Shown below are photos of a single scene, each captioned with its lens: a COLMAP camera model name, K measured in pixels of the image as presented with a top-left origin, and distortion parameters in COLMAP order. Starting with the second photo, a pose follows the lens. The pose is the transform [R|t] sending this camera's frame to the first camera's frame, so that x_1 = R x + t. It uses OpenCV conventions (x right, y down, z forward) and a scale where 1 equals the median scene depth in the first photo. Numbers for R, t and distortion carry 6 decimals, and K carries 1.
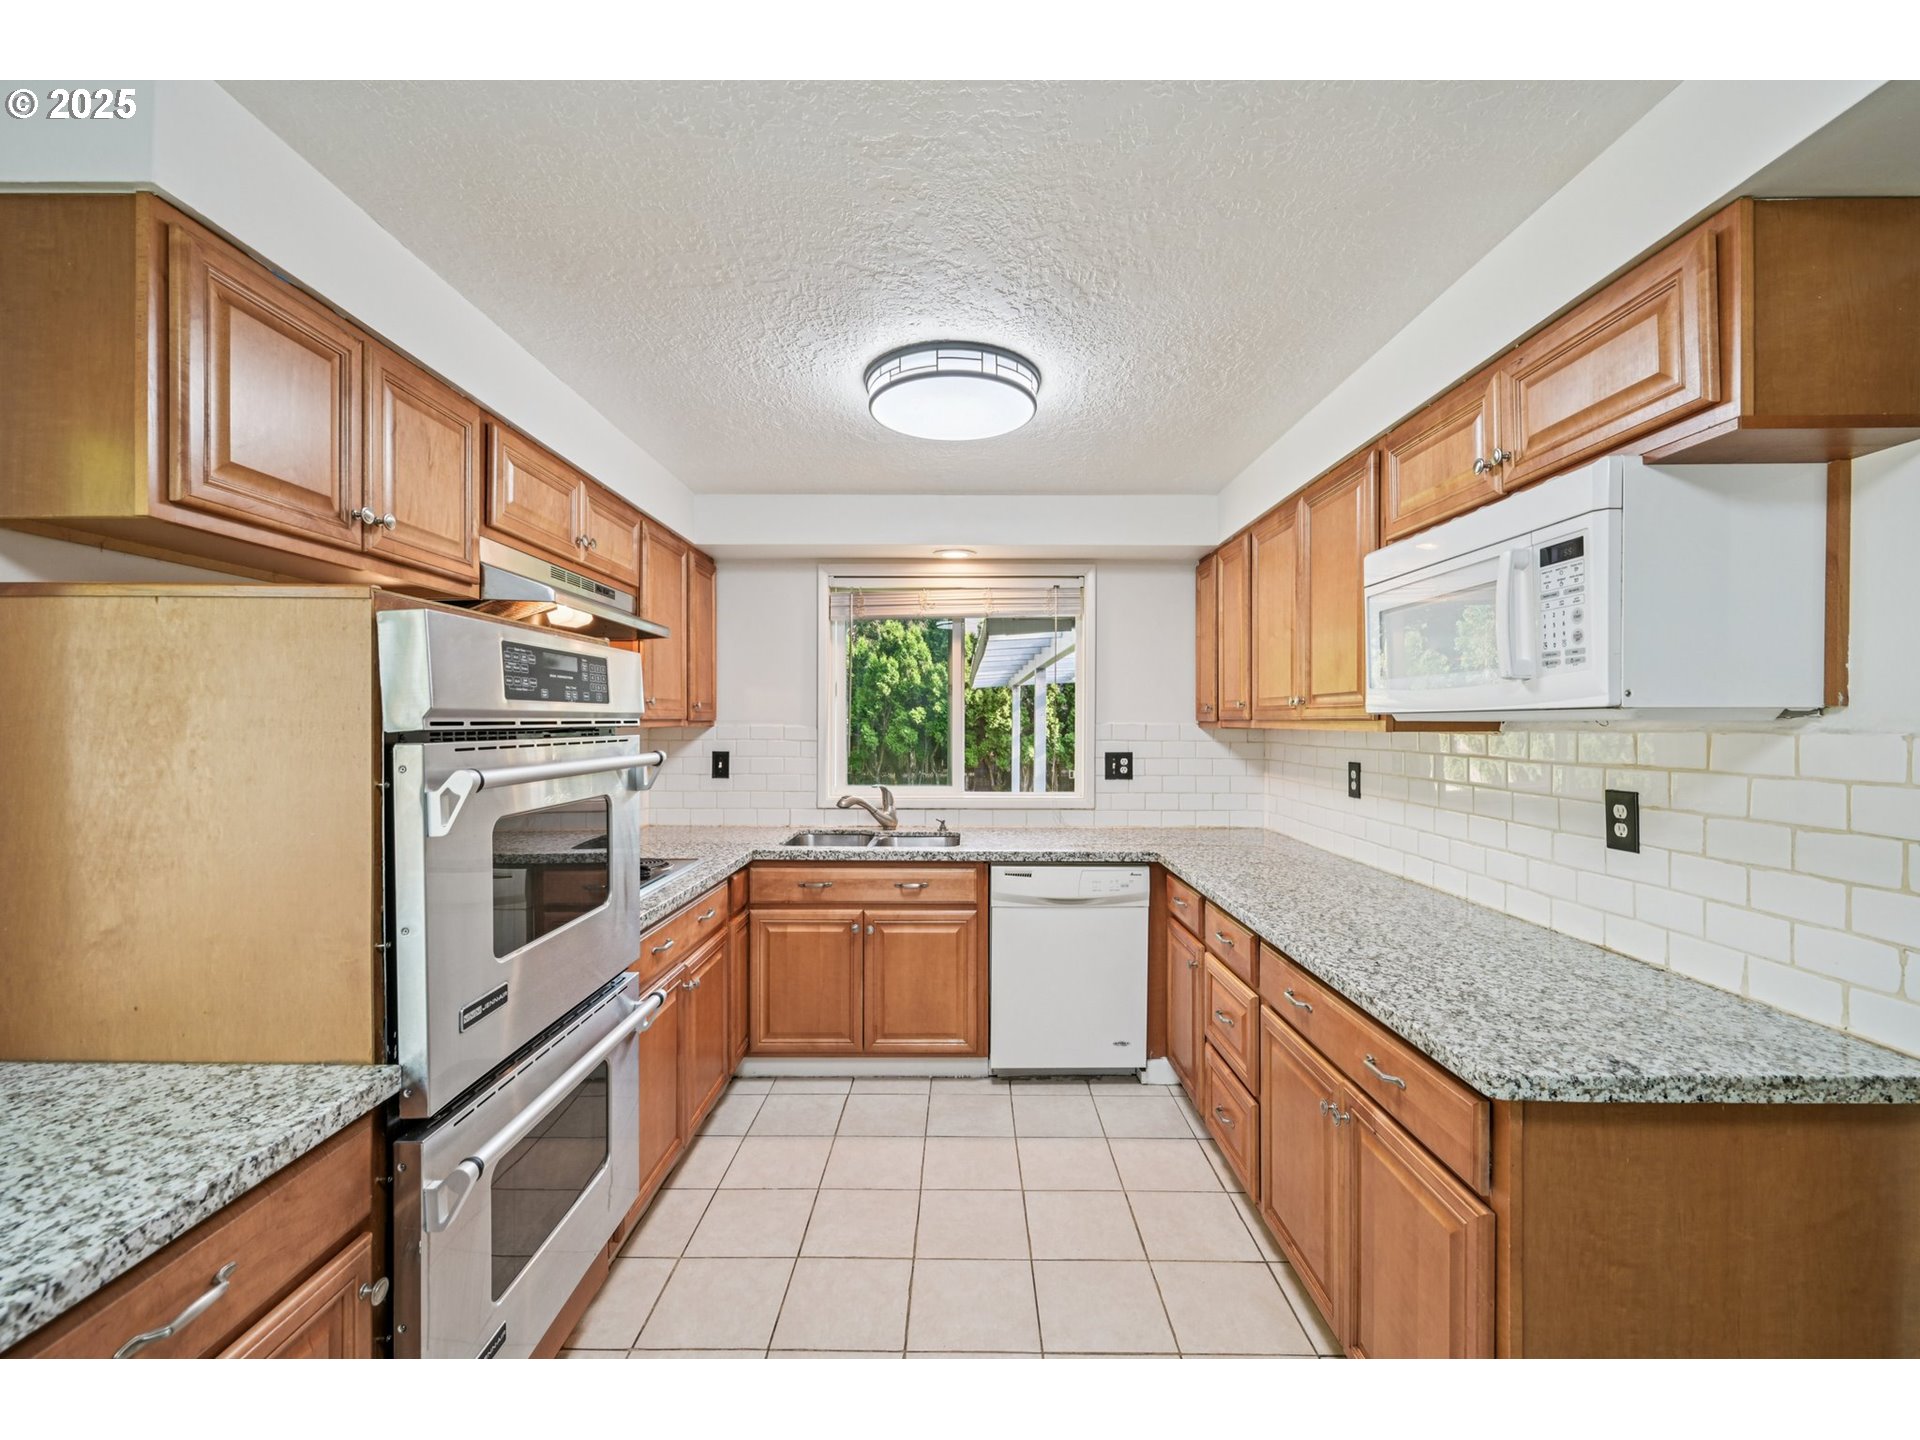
lens RADIAL K [[792.6, 0, 966.1], [0, 792.6, 725.6], [0, 0, 1]] dist [-0.005300, 0.001751]
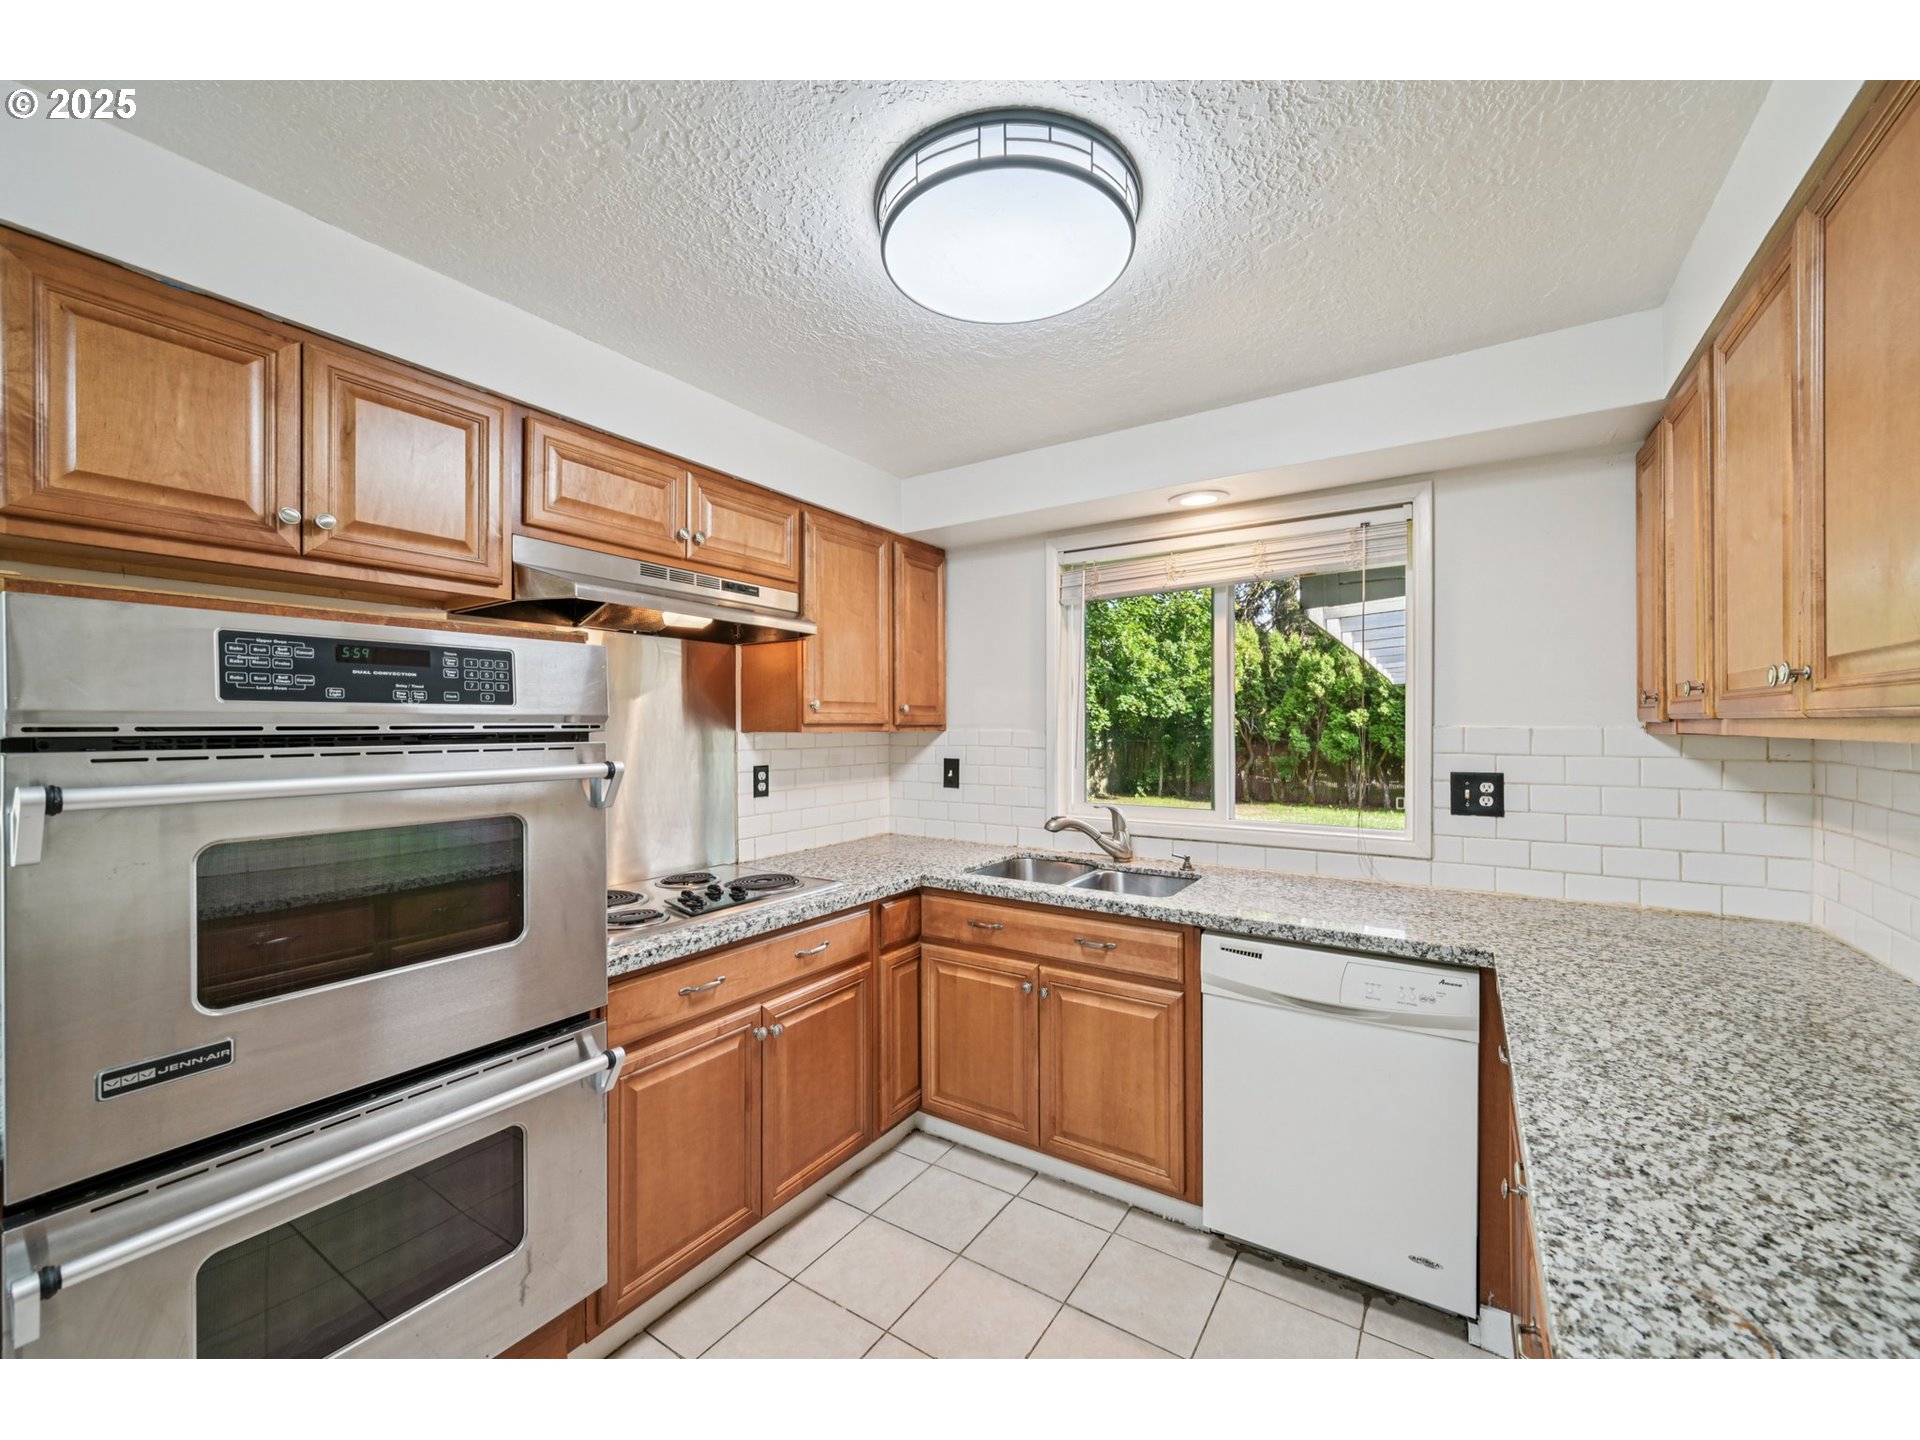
lens RADIAL K [[759.3, 0, 963.3], [0, 759.3, 726.9], [0, 0, 1]] dist [-0.003238, 0.001465]
pose [[0.835163, -0.003170, -0.549993, 0.284166], [0.000929, 0.999990, -0.004352, -0.000293], [0.550002, 0.003124, 0.835158, 0.423804]]
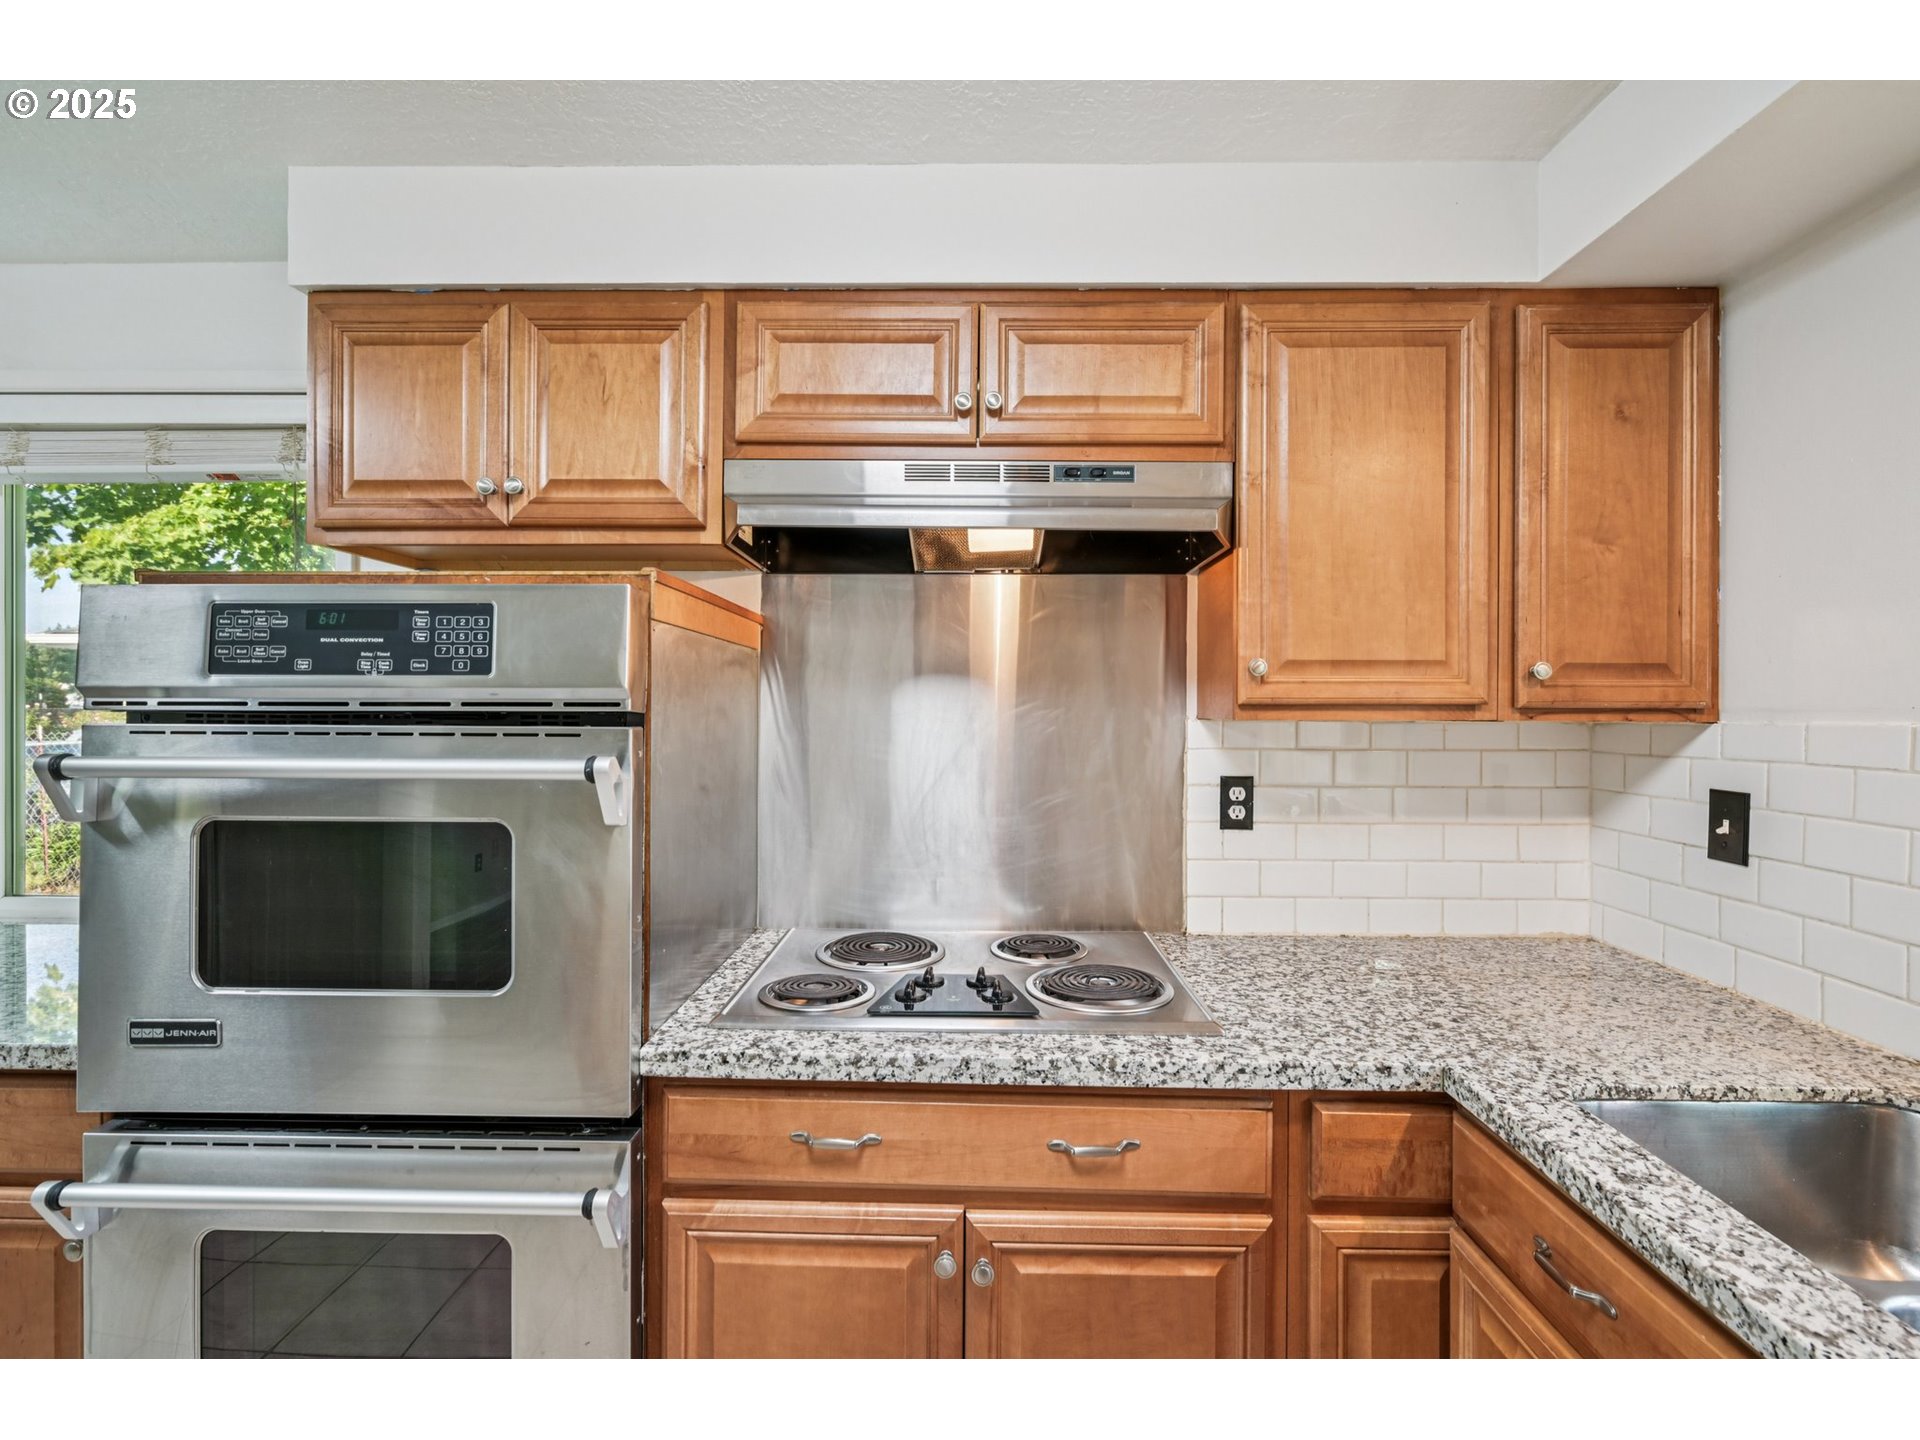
lens RADIAL K [[861.1, 0, 958.8], [0, 861.1, 712.3], [0, 0, 1]] dist [-0.001497, -0.000399]
pose [[-0.026768, 0.000277, -0.999642, 0.161503], [-0.010650, 0.999943, 0.000562, -0.001502], [0.999585, 0.010661, -0.026764, 1.001482]]
